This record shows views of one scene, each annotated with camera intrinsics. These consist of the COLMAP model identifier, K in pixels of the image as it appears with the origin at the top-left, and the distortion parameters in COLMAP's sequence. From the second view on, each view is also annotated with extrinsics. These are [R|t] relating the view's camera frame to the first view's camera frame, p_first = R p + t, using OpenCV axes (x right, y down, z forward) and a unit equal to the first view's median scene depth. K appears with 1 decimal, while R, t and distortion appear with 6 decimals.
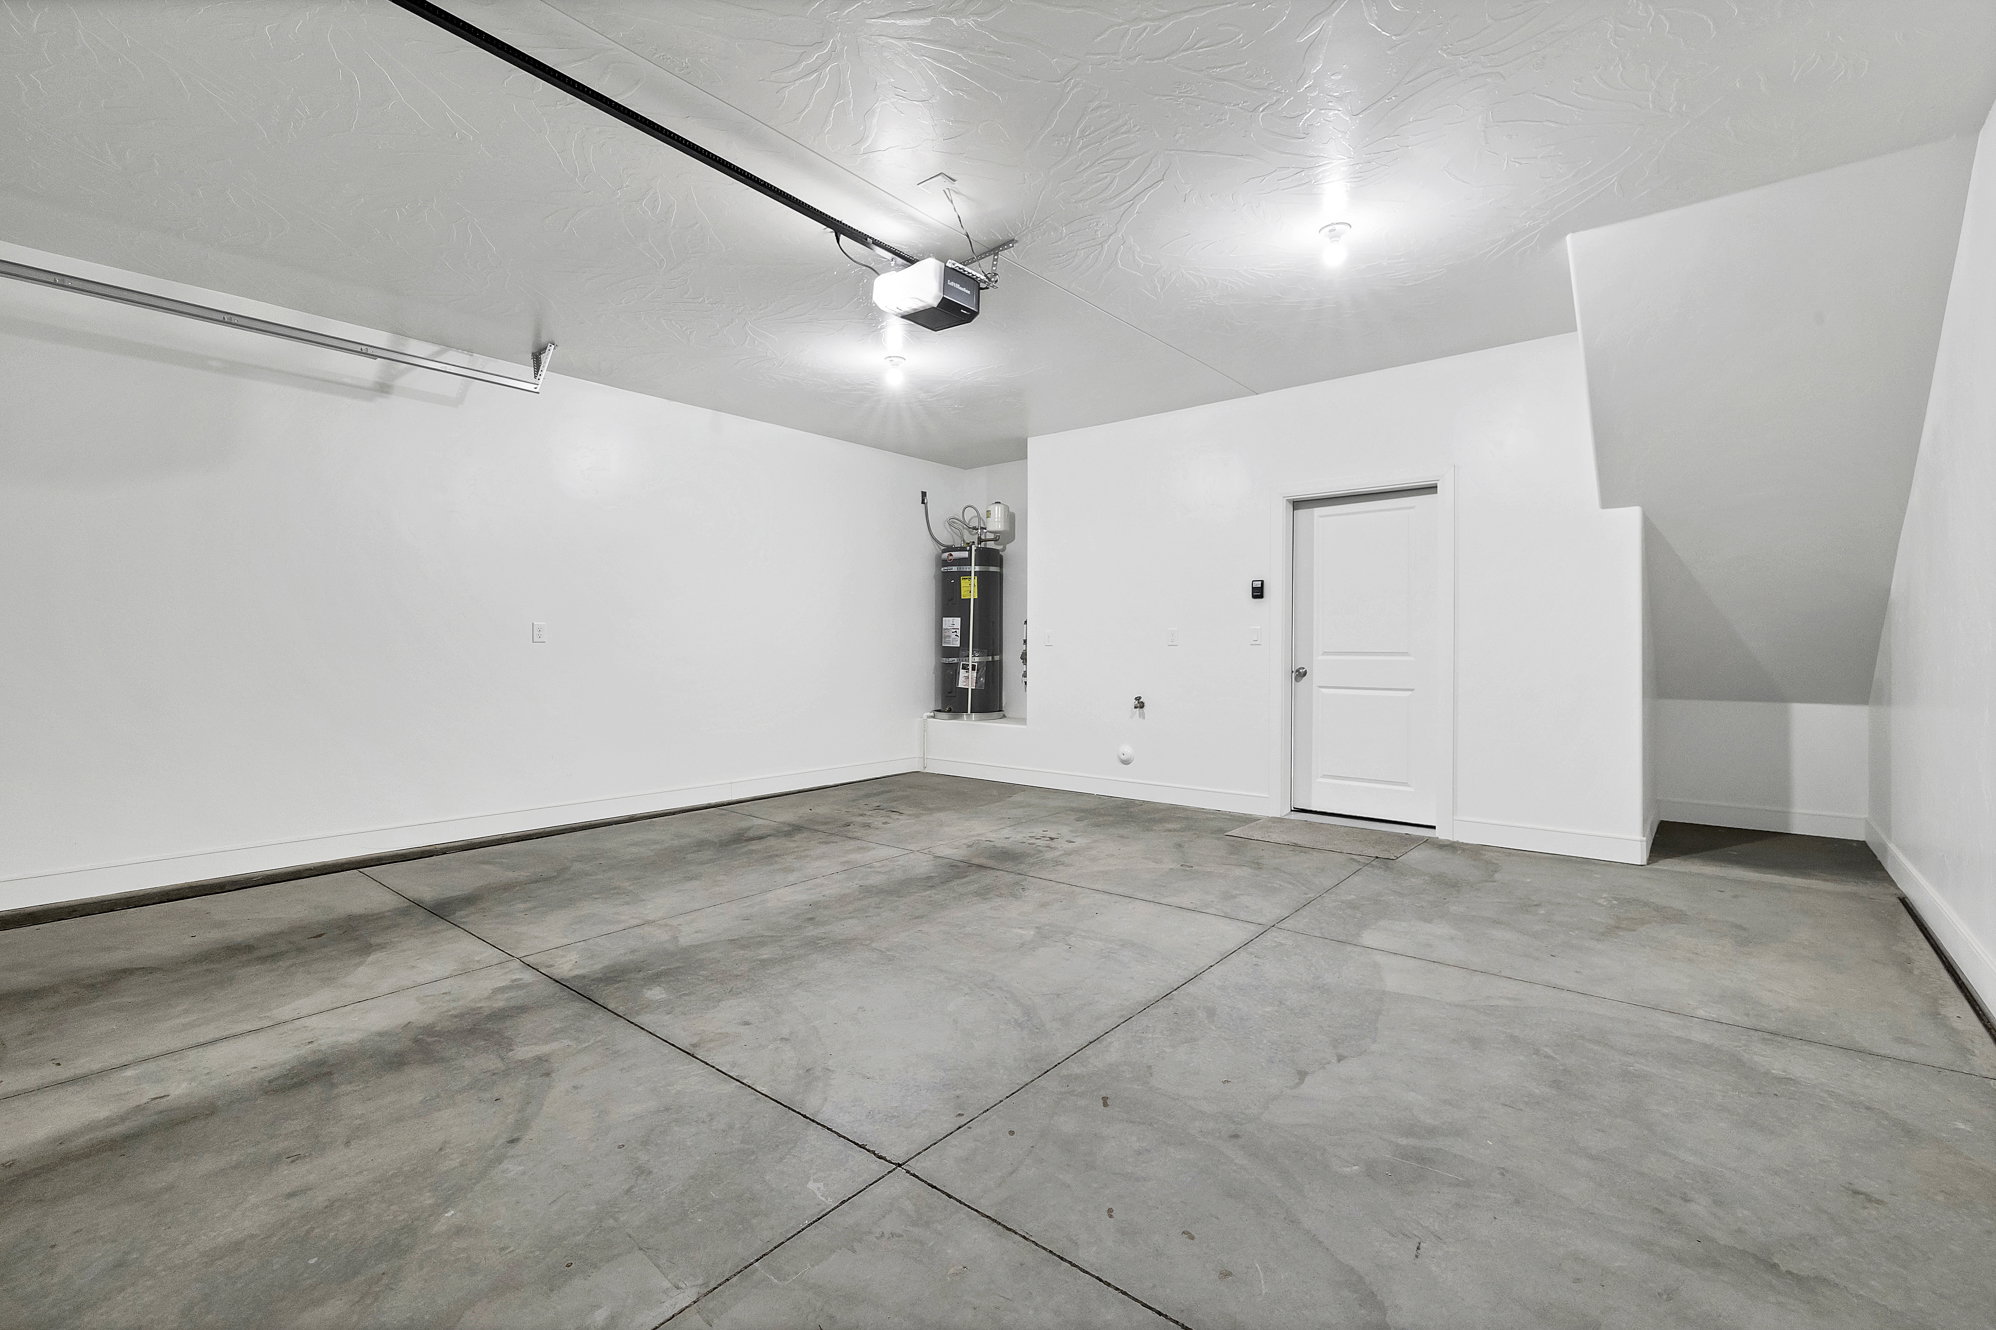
lens RADIAL K [[868.9, 0, 977.7], [0, 868.9, 650.4], [0, 0, 1]] dist [0.001427, 0.000195]
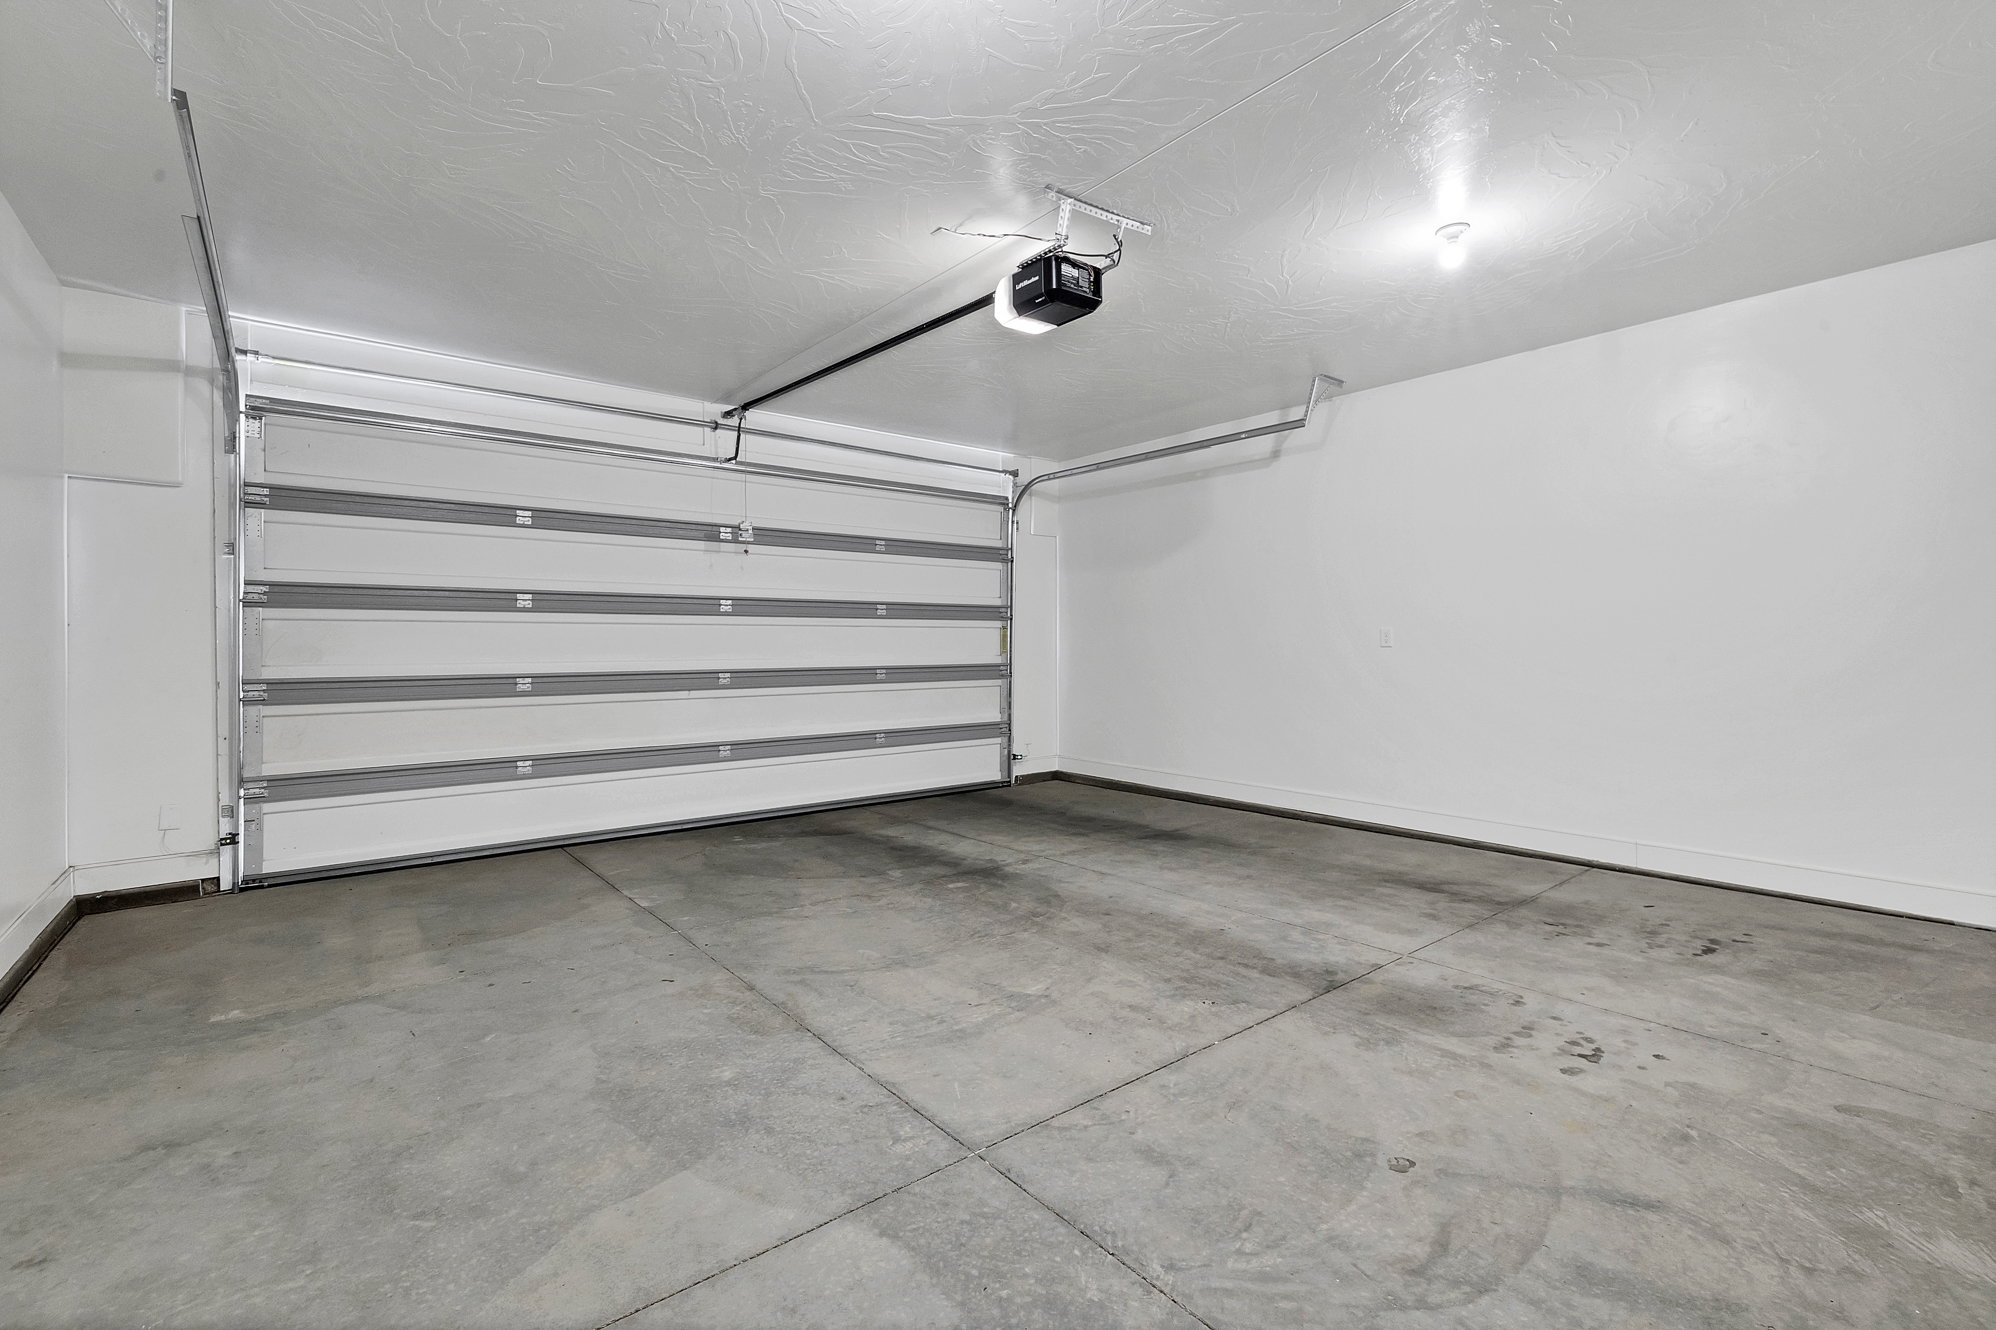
lens RADIAL K [[841.1, 0, 1001.1], [0, 841.1, 646.8], [0, 0, 1]] dist [0.000130, -0.000402]
pose [[-0.170395, 0.002754, -0.985372, 0.932903], [-0.000967, 0.999995, 0.002962, -0.019464], [0.985375, 0.001457, -0.170391, 1.174327]]
